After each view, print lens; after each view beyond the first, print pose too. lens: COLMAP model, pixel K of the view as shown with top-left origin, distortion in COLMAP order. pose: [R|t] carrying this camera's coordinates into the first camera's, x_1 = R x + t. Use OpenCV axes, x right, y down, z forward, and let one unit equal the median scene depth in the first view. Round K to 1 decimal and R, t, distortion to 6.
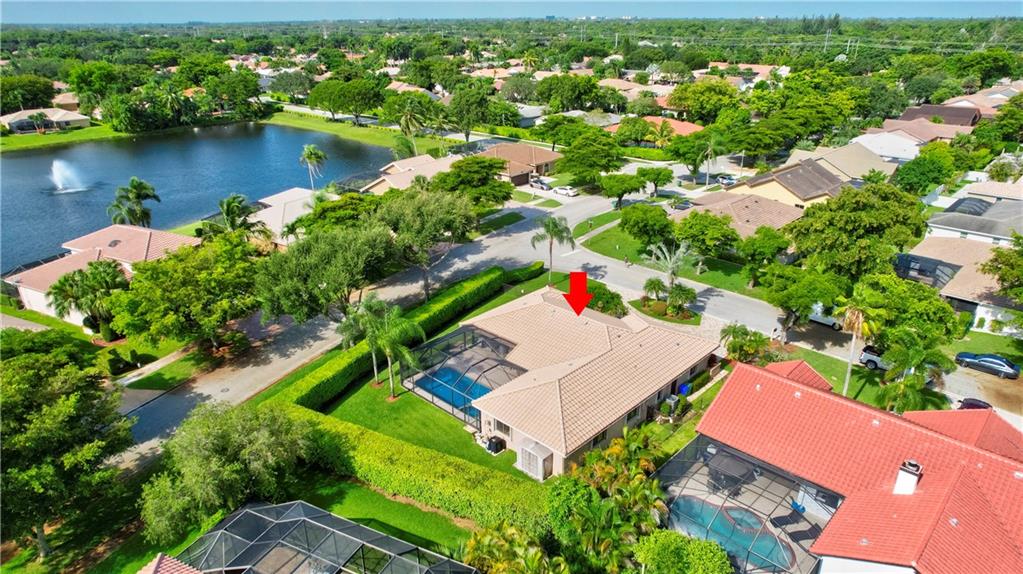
lens RADIAL K [[657.9, 0, 511.5], [0, 657.9, 287.0], [0, 0, 1]] dist [-0.086074, 0.082994]
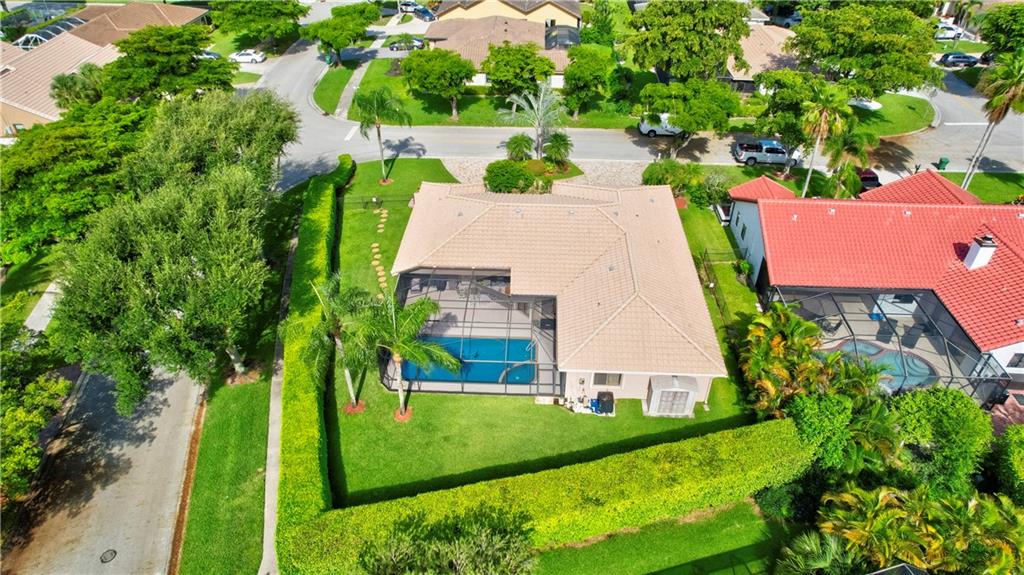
lens RADIAL K [[658.6, 0, 512.0], [0, 658.6, 287.5], [0, 0, 1]] dist [-0.086074, 0.082994]
pose [[0.753015, -0.386160, 0.532775, -0.339627], [0.249354, 0.916761, 0.312044, -0.107097], [-0.608926, -0.102124, 0.786625, 0.359741]]
